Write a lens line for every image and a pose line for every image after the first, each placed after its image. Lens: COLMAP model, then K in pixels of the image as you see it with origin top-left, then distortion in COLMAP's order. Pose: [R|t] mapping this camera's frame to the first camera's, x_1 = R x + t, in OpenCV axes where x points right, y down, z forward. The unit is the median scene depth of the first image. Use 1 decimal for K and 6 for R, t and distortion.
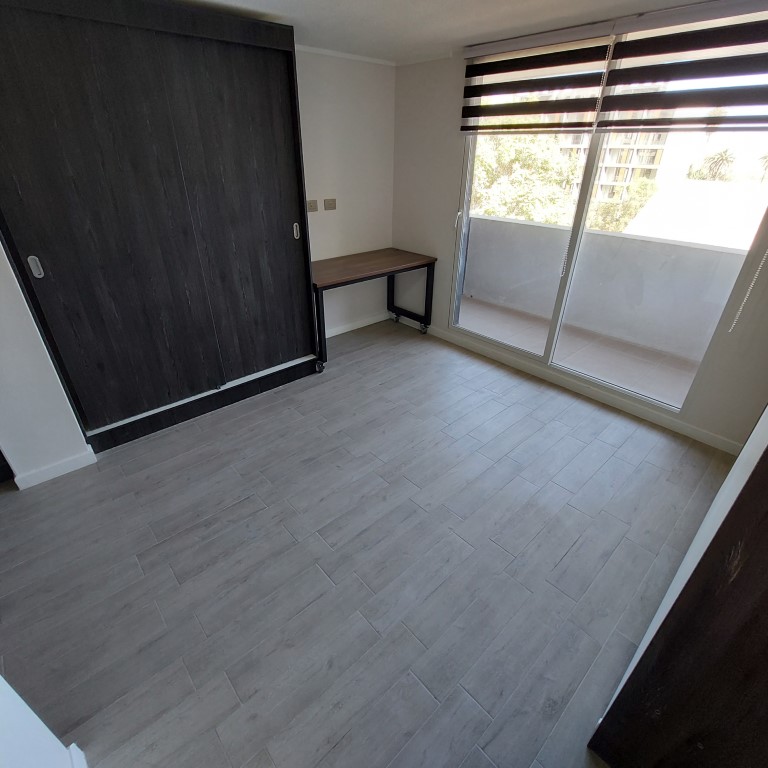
lens RADIAL K [[408.2, 0, 381.7], [0, 408.2, 382.1], [0, 0, 1]] dist [-0.010051, -0.002488]
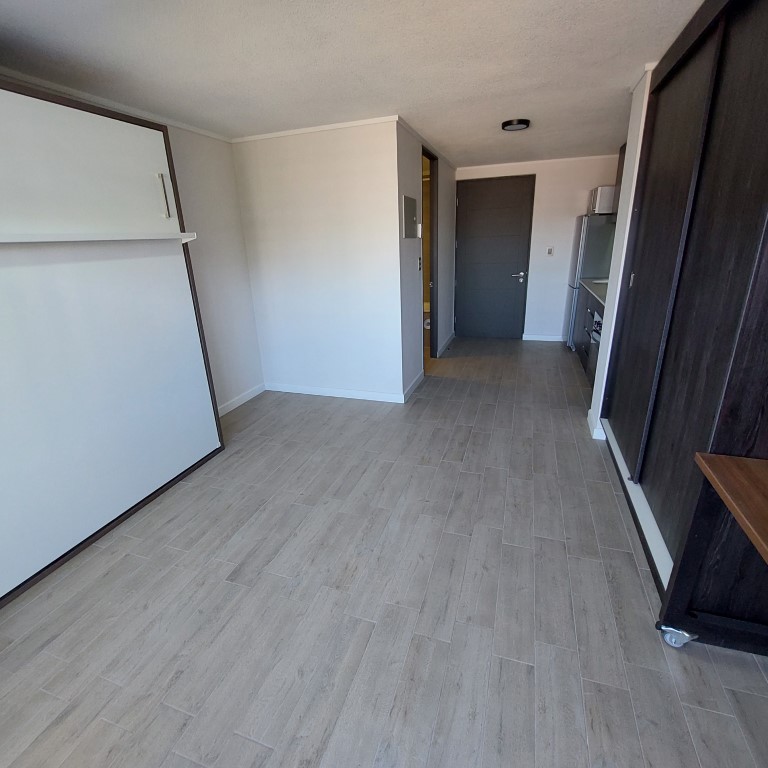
lens RADIAL K [[408.2, 0, 381.7], [0, 408.2, 382.1], [0, 0, 1]] dist [-0.010051, -0.002488]
pose [[-0.875170, 0.181971, -0.448289, 0.269560], [-0.210613, 0.690879, 0.691613, -0.461508], [0.435567, 0.699695, -0.566311, 0.945697]]
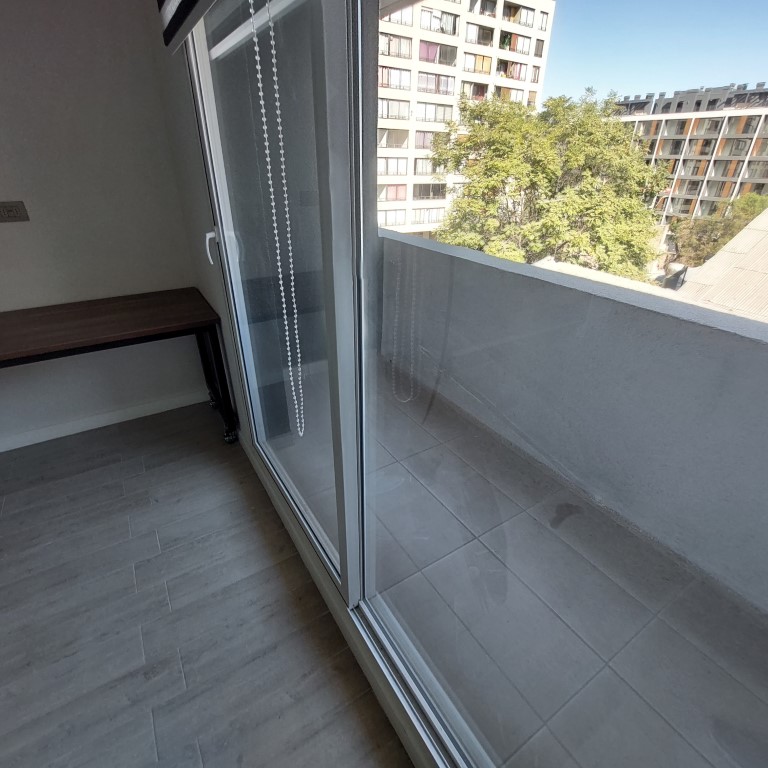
lens RADIAL K [[404.6, 0, 381.1], [0, 404.6, 398.2], [0, 0, 1]] dist [-0.018486, -0.000684]
pose [[0.984786, 0.091137, -0.147958, 0.482464], [-0.088547, 0.995783, 0.024010, -0.265166], [0.149522, -0.010543, 0.988702, 0.609929]]
